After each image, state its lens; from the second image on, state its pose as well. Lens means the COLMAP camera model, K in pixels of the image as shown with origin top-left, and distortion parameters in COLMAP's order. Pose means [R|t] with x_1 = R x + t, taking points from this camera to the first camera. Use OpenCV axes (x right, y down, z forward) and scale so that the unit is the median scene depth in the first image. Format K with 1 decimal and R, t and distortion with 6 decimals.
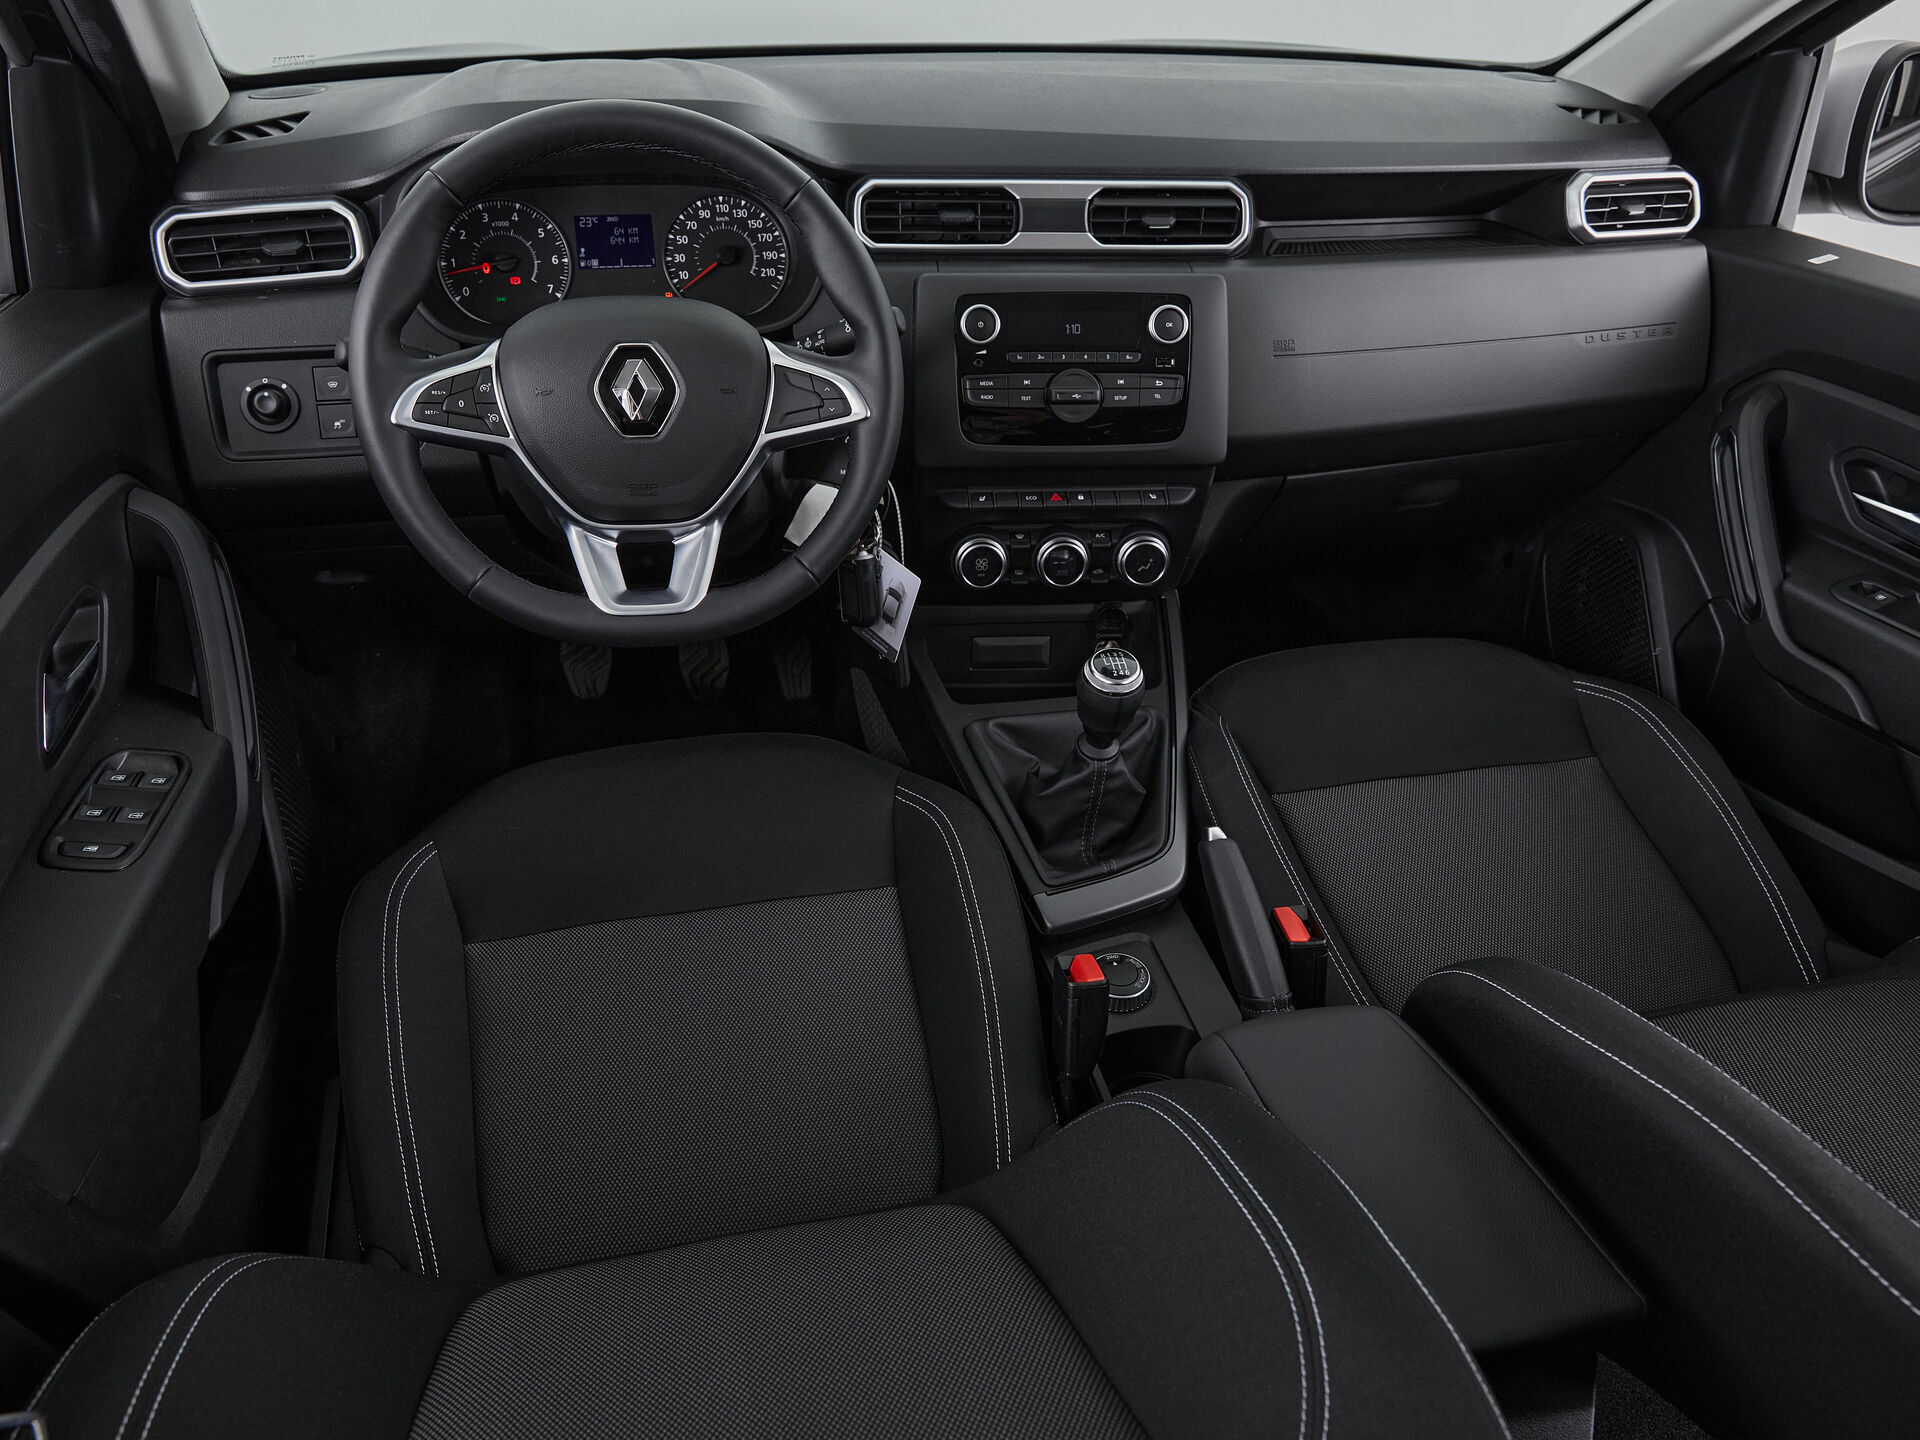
lens RADIAL K [[1440.3, 0, 954.7], [0, 1440.3, 726.6], [0, 0, 1]] dist [-0.010875, 0.007142]
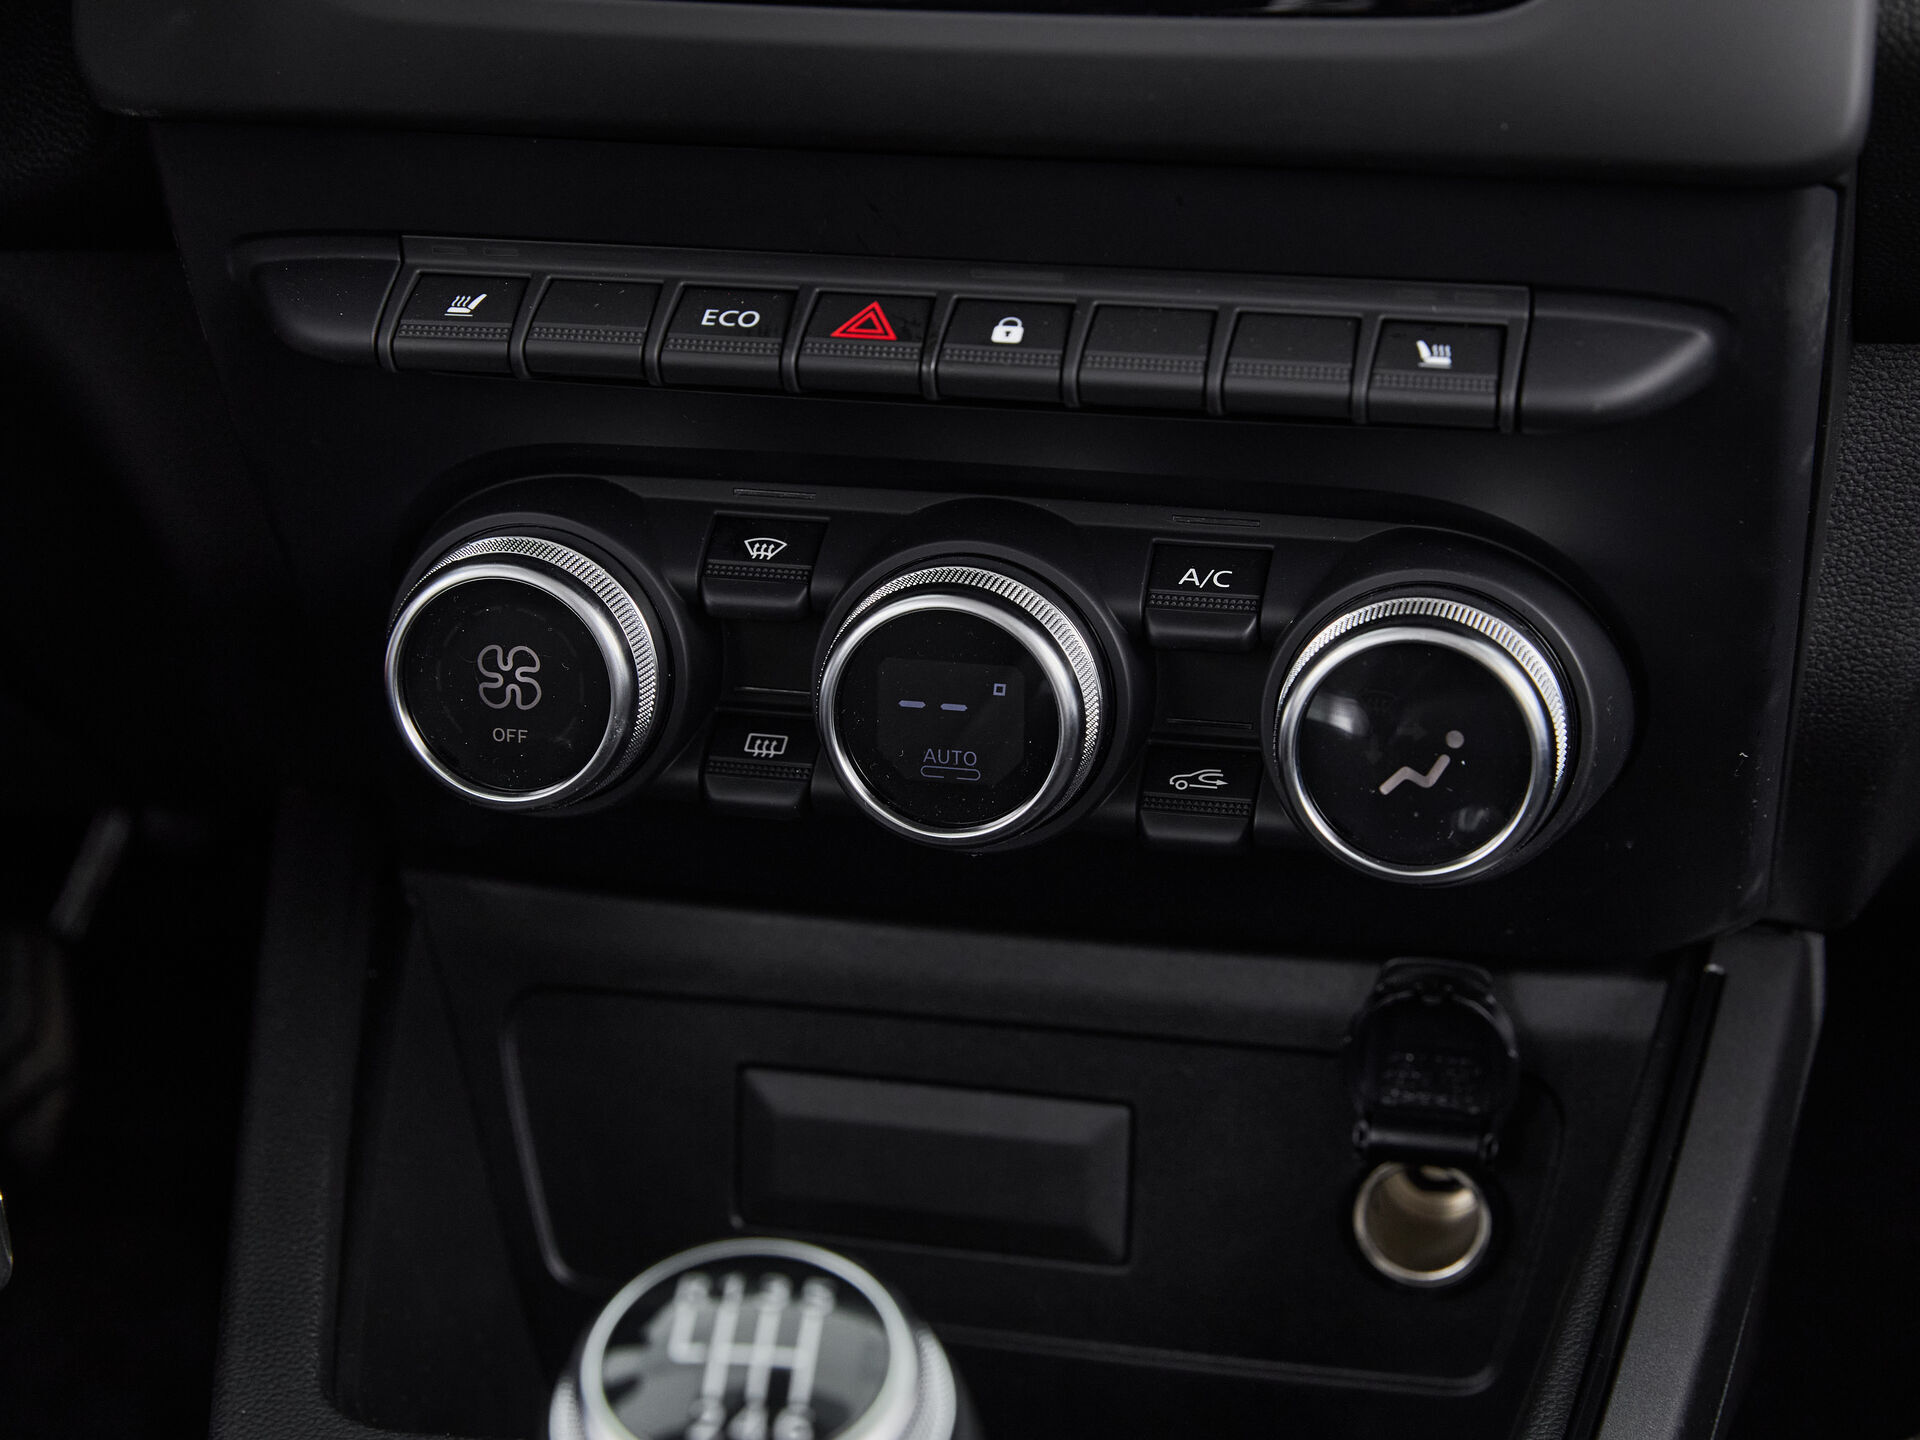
lens RADIAL K [[3839.1, 0, 960.0], [0, 3839.1, 720.0], [0, 0, 1]] dist [-0.085003, -0.373442]
pose [[0.952260, 0.087172, -0.292578, 0.222115], [-0.125292, 0.985530, -0.114156, -0.060563], [0.278394, 0.145364, 0.949403, 0.572025]]
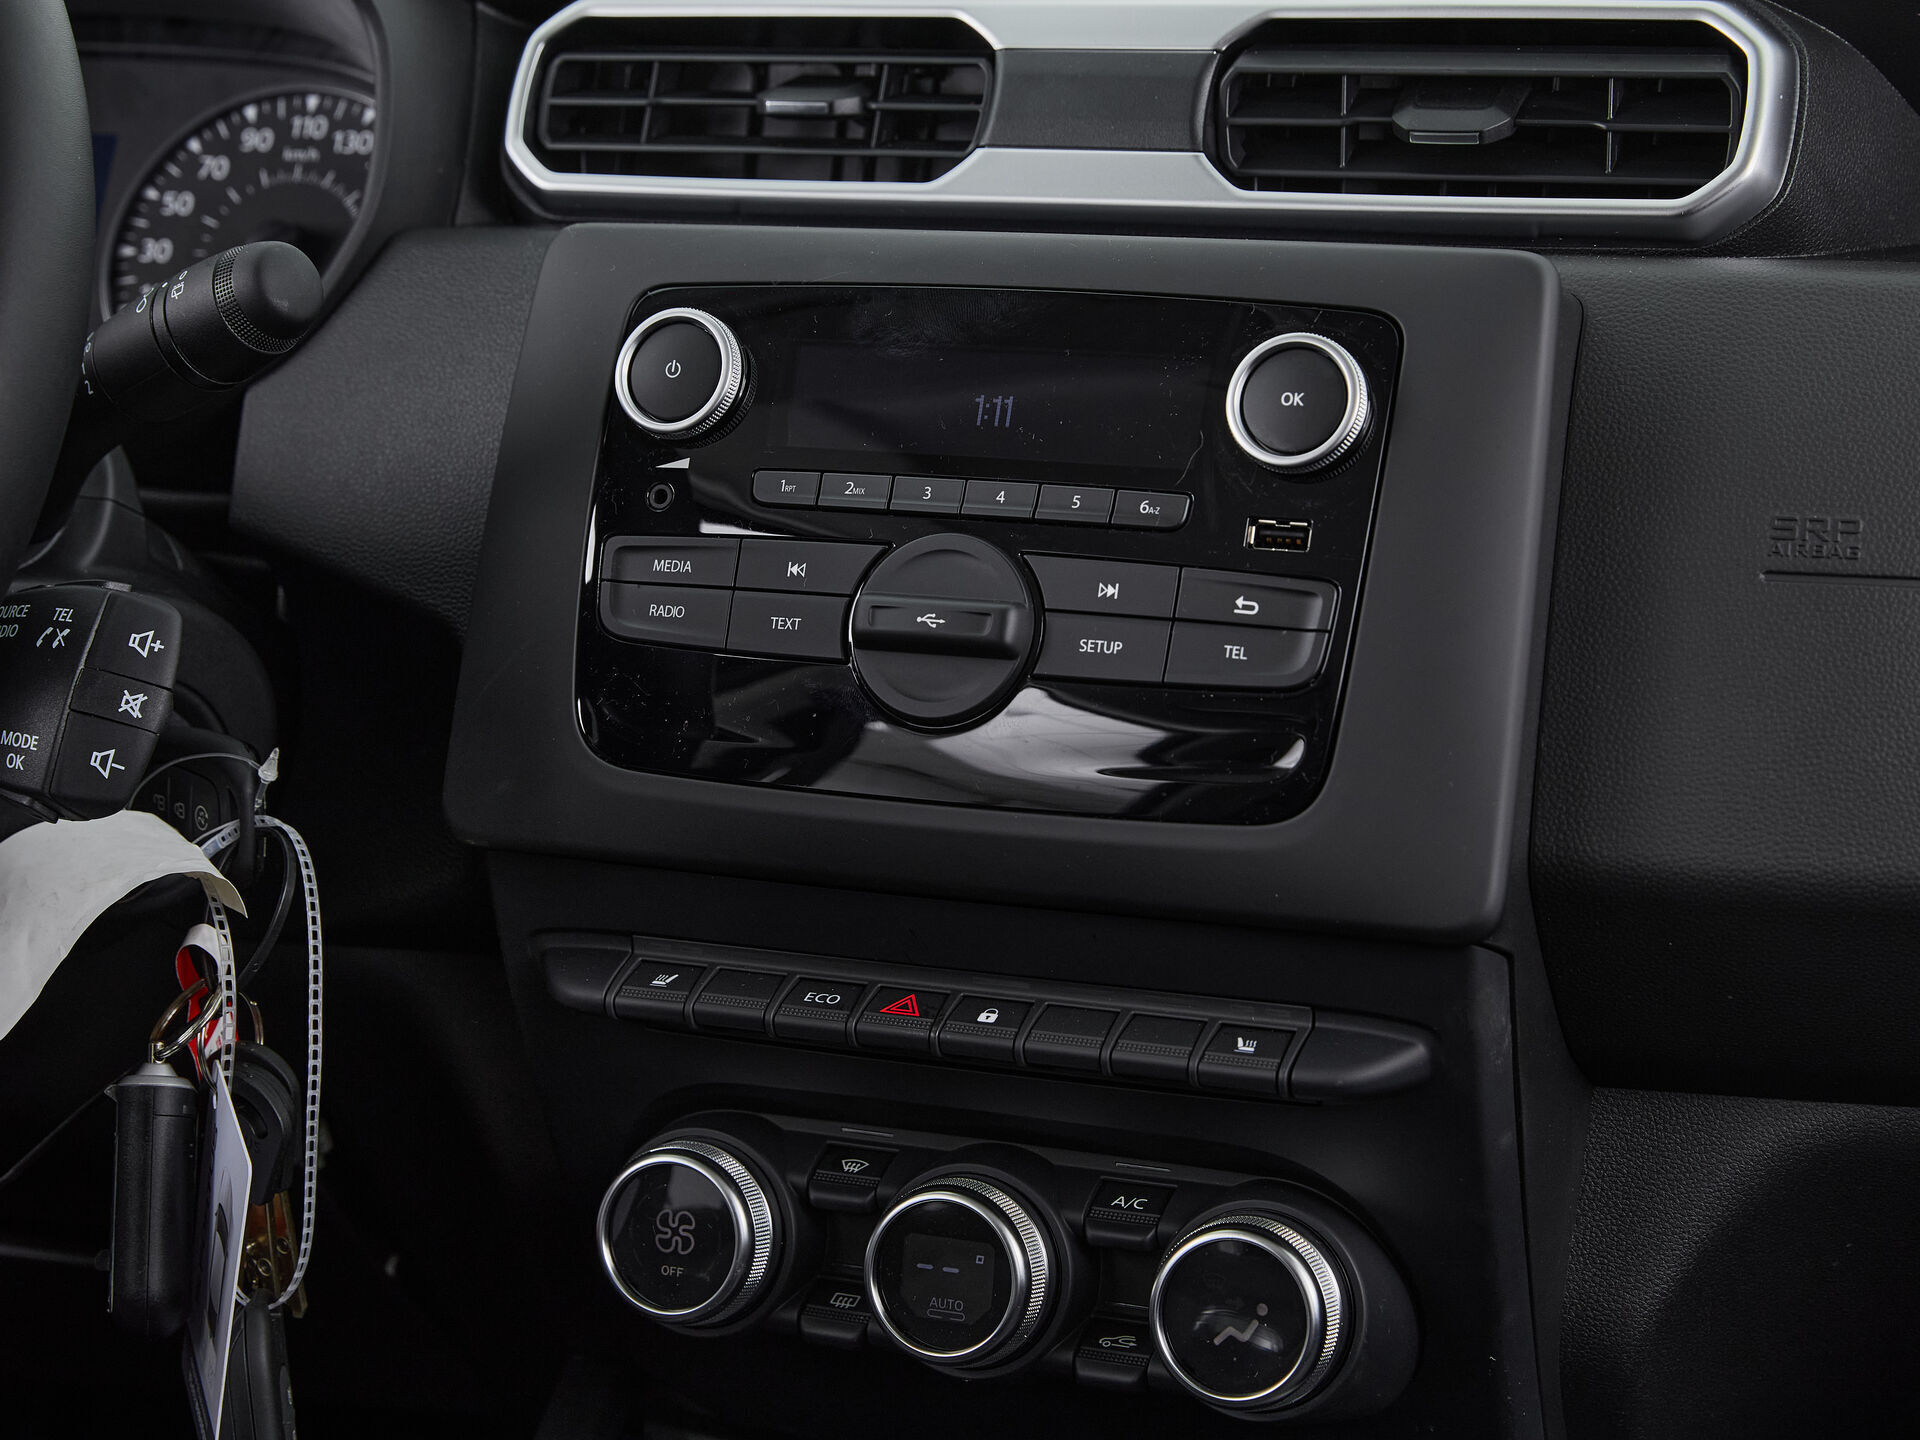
lens RADIAL K [[3953.5, 0, 932.3], [0, 3953.5, 725.7], [0, 0, 1]] dist [-0.036902, -0.249848]
pose [[0.874291, 0.065755, -0.480927, 0.433901], [-0.249049, 0.911196, -0.328170, 0.037090], [0.416640, 0.406691, 0.813027, 0.373352]]
